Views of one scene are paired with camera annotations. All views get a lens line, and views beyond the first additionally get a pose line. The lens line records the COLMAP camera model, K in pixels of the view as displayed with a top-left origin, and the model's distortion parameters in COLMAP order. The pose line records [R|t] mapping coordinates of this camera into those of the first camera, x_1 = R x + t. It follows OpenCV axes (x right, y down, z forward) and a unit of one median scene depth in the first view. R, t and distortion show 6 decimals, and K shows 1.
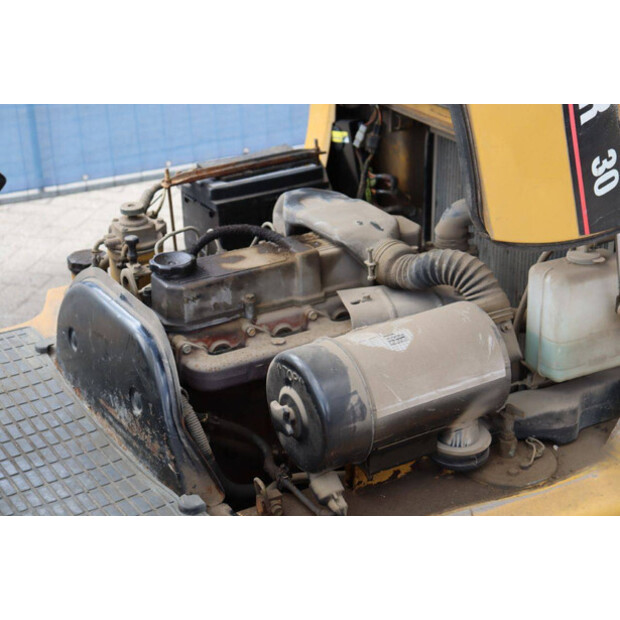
lens RADIAL K [[1164.3, 0, 309.9], [0, 1164.3, 308.7], [0, 0, 1]] dist [0.150677, 0.000000]
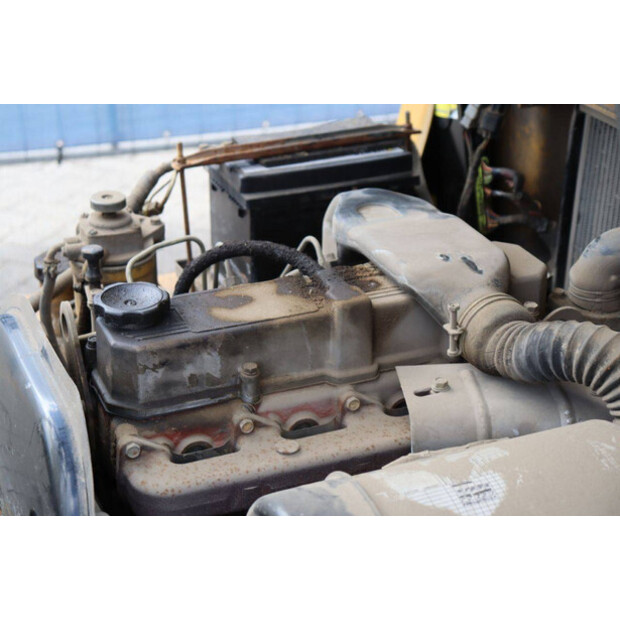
lens RADIAL K [[1164.3, 0, 310.6], [0, 1164.3, 312.7], [0, 0, 1]] dist [0.150677, 0.000000]
pose [[0.990030, 0.084710, -0.112541, 0.043429], [-0.080229, 0.995815, 0.043775, -0.064079], [0.115778, -0.034310, 0.992682, 0.370148]]
